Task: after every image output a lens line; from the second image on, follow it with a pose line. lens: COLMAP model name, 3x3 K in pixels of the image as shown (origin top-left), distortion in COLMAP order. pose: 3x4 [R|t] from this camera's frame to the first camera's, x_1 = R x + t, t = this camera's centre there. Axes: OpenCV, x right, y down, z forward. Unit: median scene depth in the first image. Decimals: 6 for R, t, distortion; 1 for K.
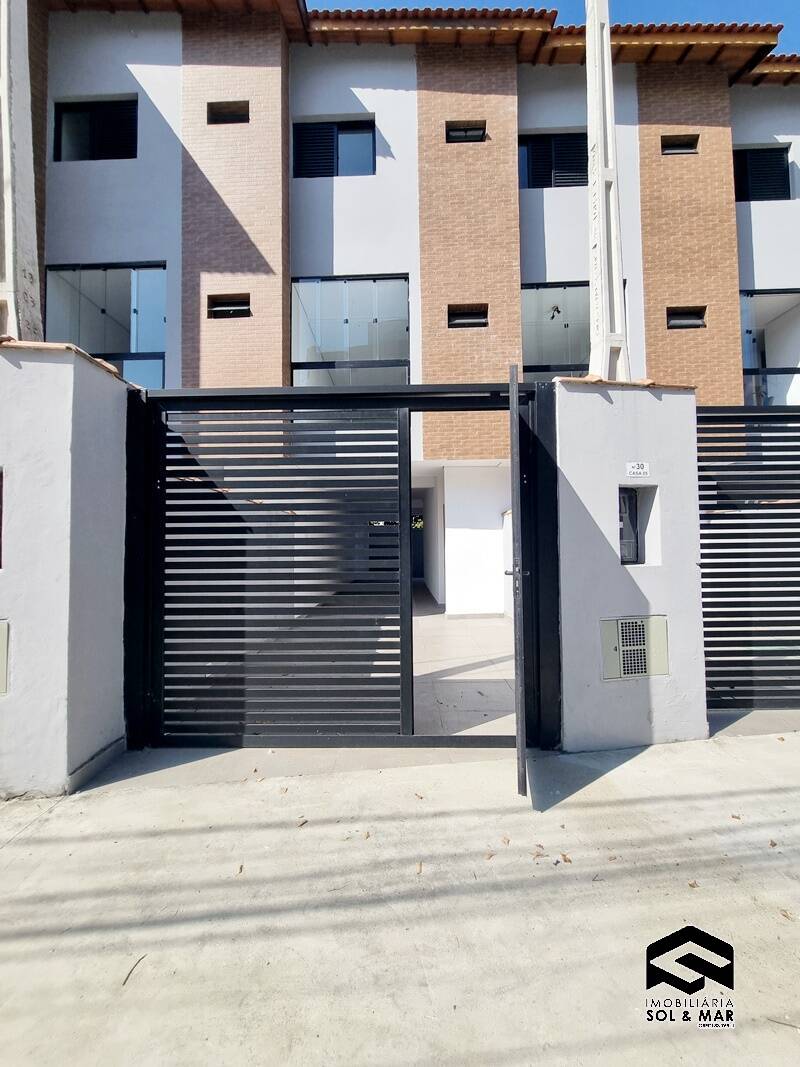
lens RADIAL K [[434.3, 0, 394.2], [0, 434.3, 531.5], [0, 0, 1]] dist [0.001291, -0.000423]
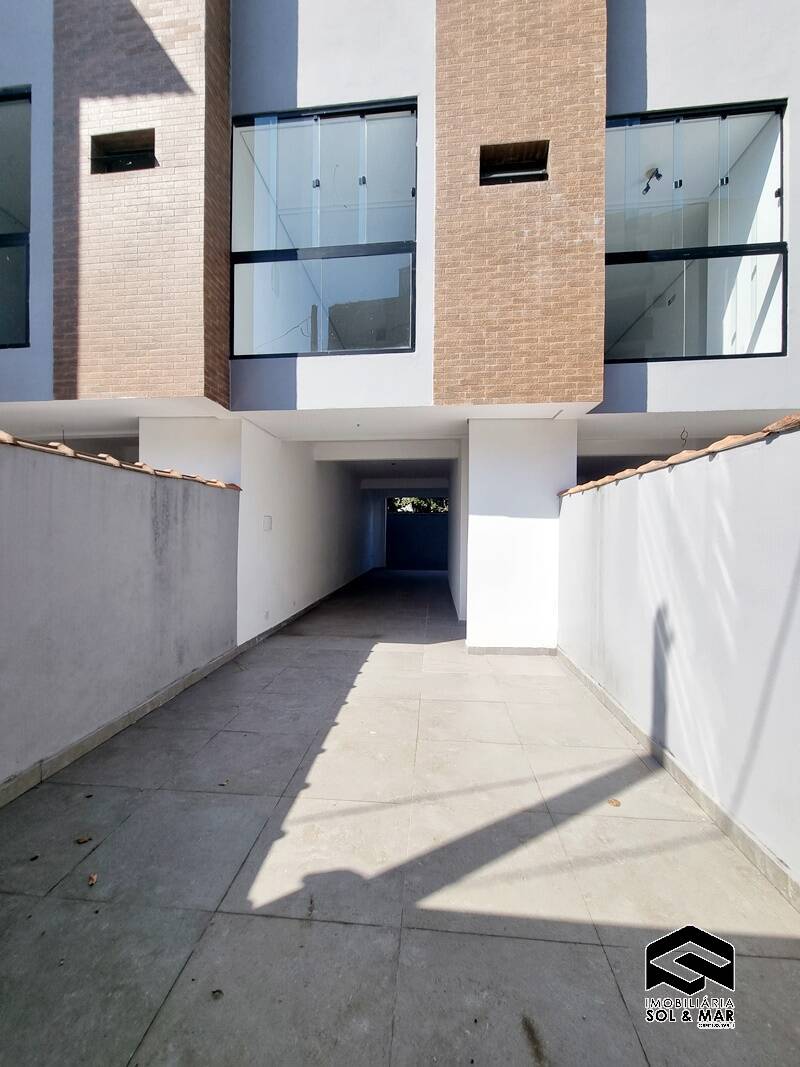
lens RADIAL K [[434.3, 0, 394.2], [0, 434.3, 531.5], [0, 0, 1]] dist [0.001291, -0.000423]
pose [[0.996887, 0.019735, -0.076333, 0.060736], [-0.016645, 0.999025, 0.040897, -0.008221], [0.077065, -0.039499, 0.996243, 0.367190]]
